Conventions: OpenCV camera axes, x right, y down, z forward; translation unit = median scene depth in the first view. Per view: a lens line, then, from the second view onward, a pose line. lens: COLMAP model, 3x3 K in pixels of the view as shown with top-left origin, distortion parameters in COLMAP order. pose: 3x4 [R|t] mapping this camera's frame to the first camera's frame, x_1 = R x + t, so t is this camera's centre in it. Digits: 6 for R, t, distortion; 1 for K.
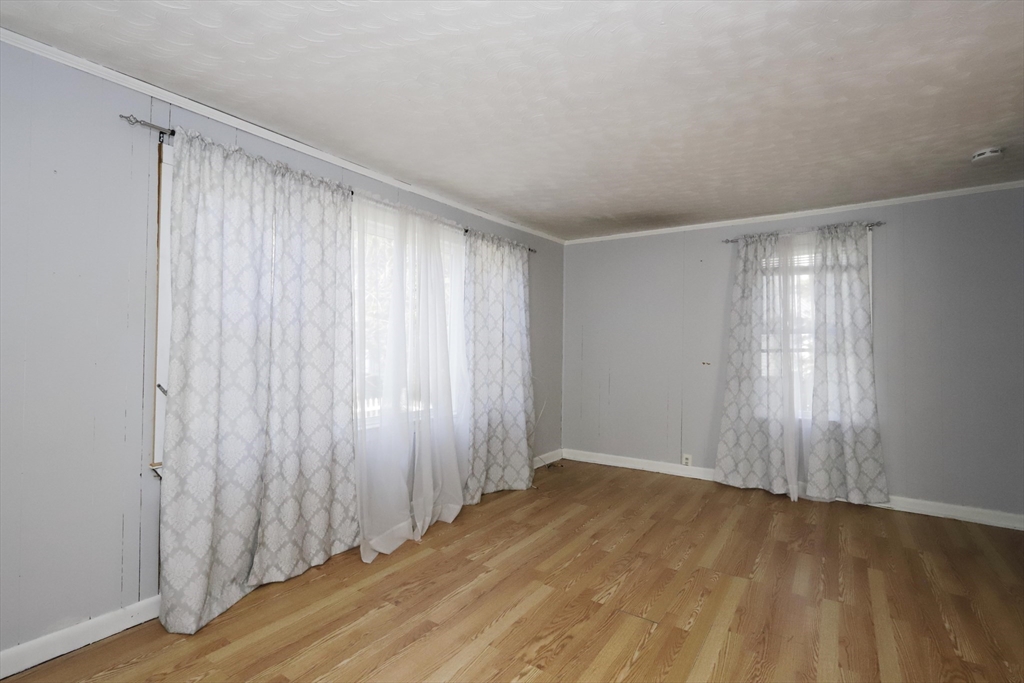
lens RADIAL K [[484.8, 0, 514.6], [0, 484.8, 344.9], [0, 0, 1]] dist [-0.003724, 0.001308]
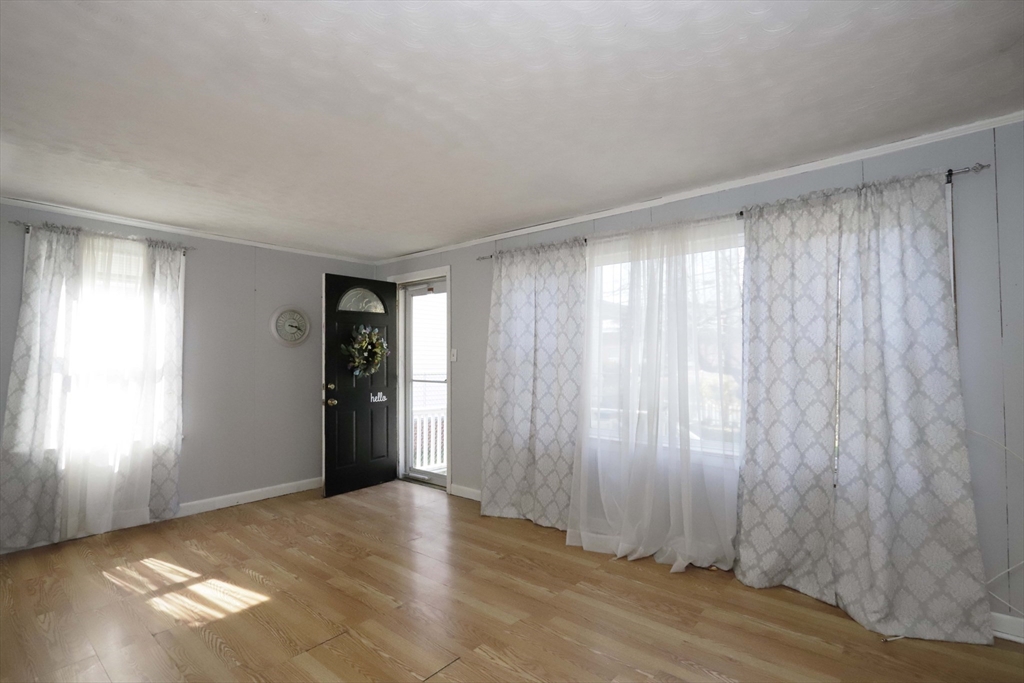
lens RADIAL K [[484.8, 0, 514.6], [0, 484.8, 344.9], [0, 0, 1]] dist [-0.003724, 0.001308]
pose [[-0.113883, -0.037109, -0.992801, 0.678478], [0.005111, 0.999267, -0.037936, -0.003981], [0.993481, -0.009394, -0.113610, 0.730163]]
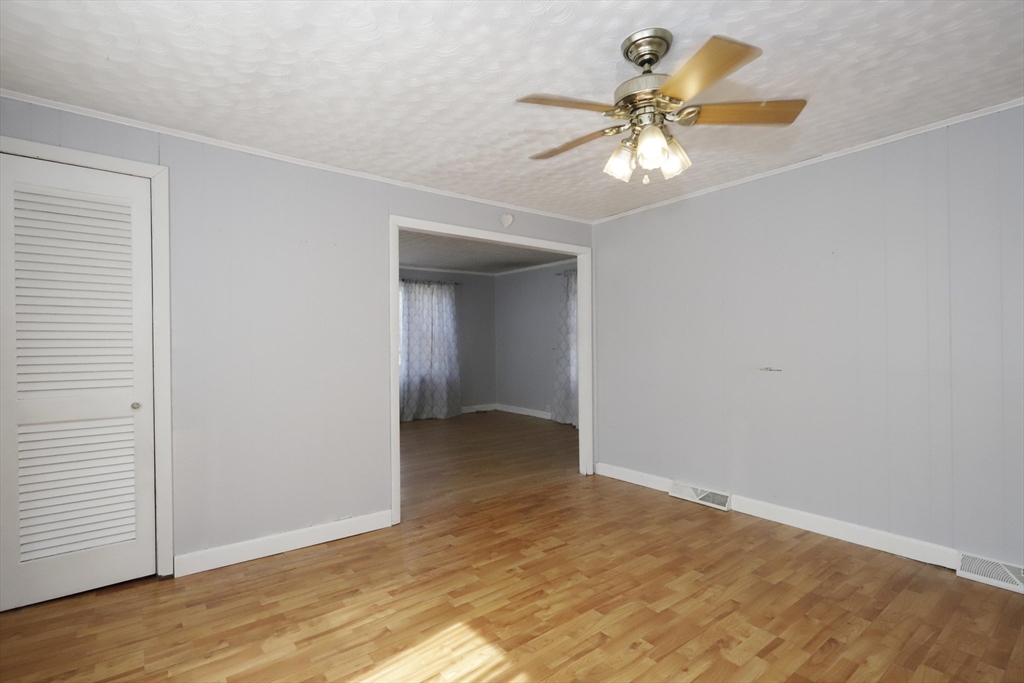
lens RADIAL K [[484.8, 0, 514.6], [0, 484.8, 344.9], [0, 0, 1]] dist [-0.003724, 0.001308]
pose [[0.949453, -0.010112, -0.313747, 0.921370], [0.013203, 0.999883, 0.007730, 0.012782], [0.313632, -0.011482, 0.949475, -0.695620]]
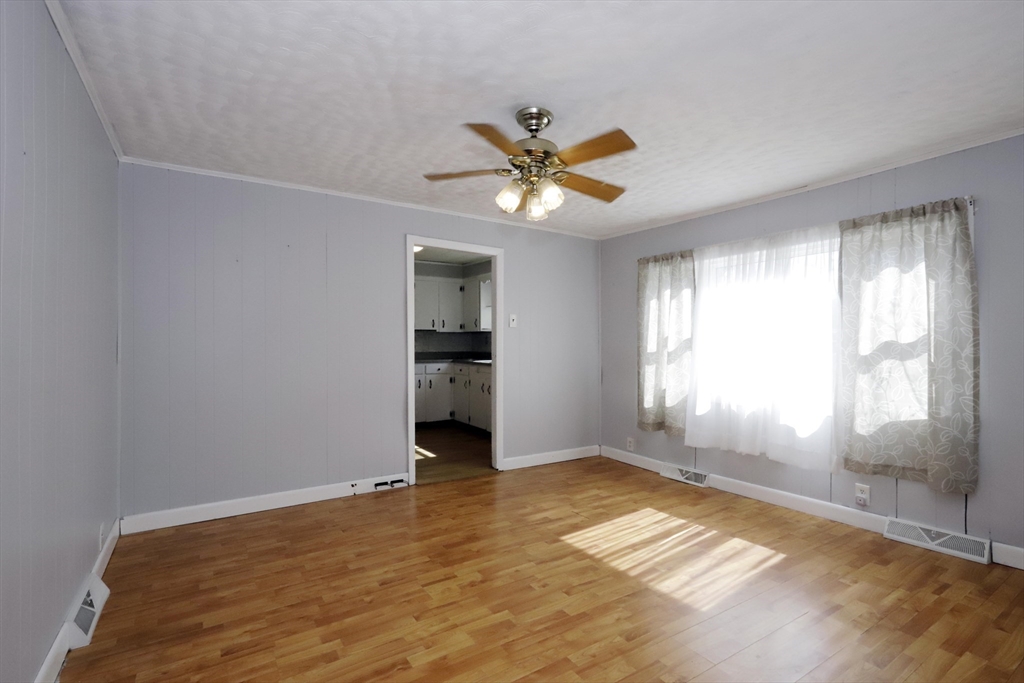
lens RADIAL K [[484.8, 0, 514.6], [0, 484.8, 344.9], [0, 0, 1]] dist [-0.003724, 0.001308]
pose [[-0.919565, 0.000611, 0.392938, 0.669290], [-0.005669, 0.999874, -0.014821, 0.027705], [-0.392897, -0.015857, -0.919446, 0.407857]]
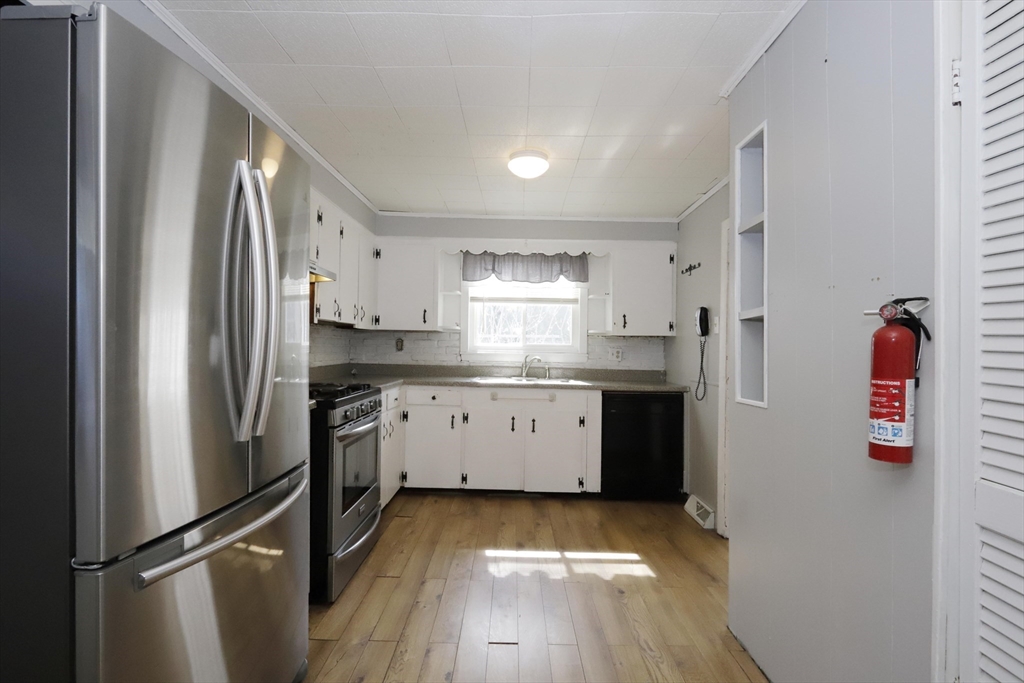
lens RADIAL K [[484.8, 0, 514.6], [0, 484.8, 344.9], [0, 0, 1]] dist [-0.003724, 0.001308]
pose [[-0.835671, -0.011287, -0.549115, 1.964852], [-0.008601, 0.999935, -0.007464, -0.010837], [0.549164, -0.001515, -0.835714, -0.195447]]
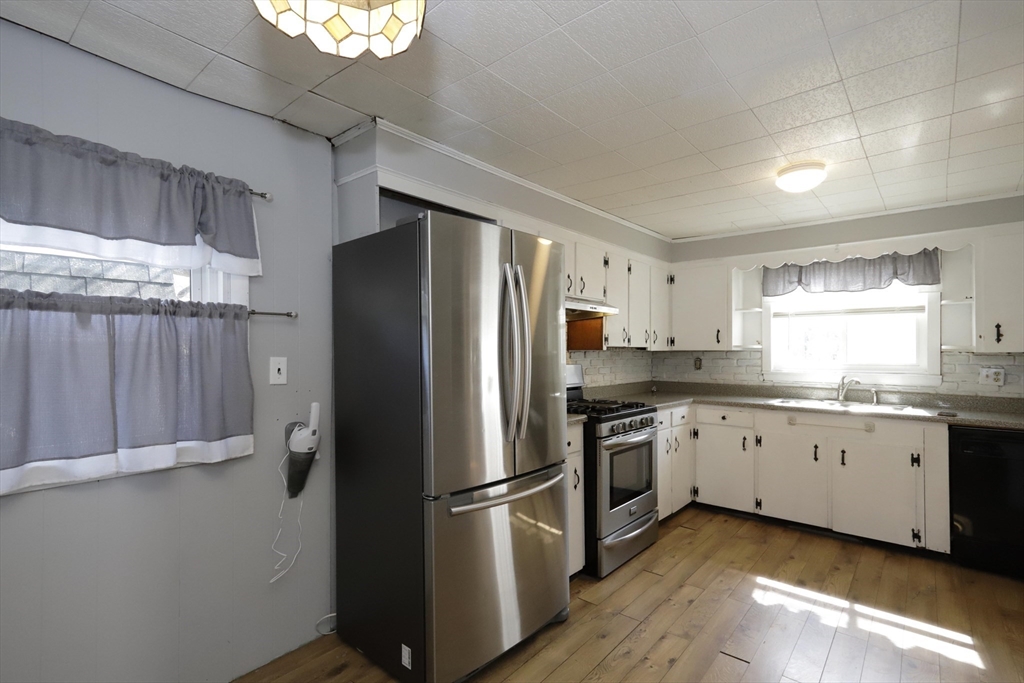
lens RADIAL K [[496.2, 0, 517.0], [0, 496.2, 354.8], [0, 0, 1]] dist [0.018948, 0.001231]
pose [[-0.994705, 0.002612, 0.102733, 1.873556], [0.002295, 0.999992, -0.003212, -0.037478], [-0.102741, -0.002959, -0.994704, -0.042837]]
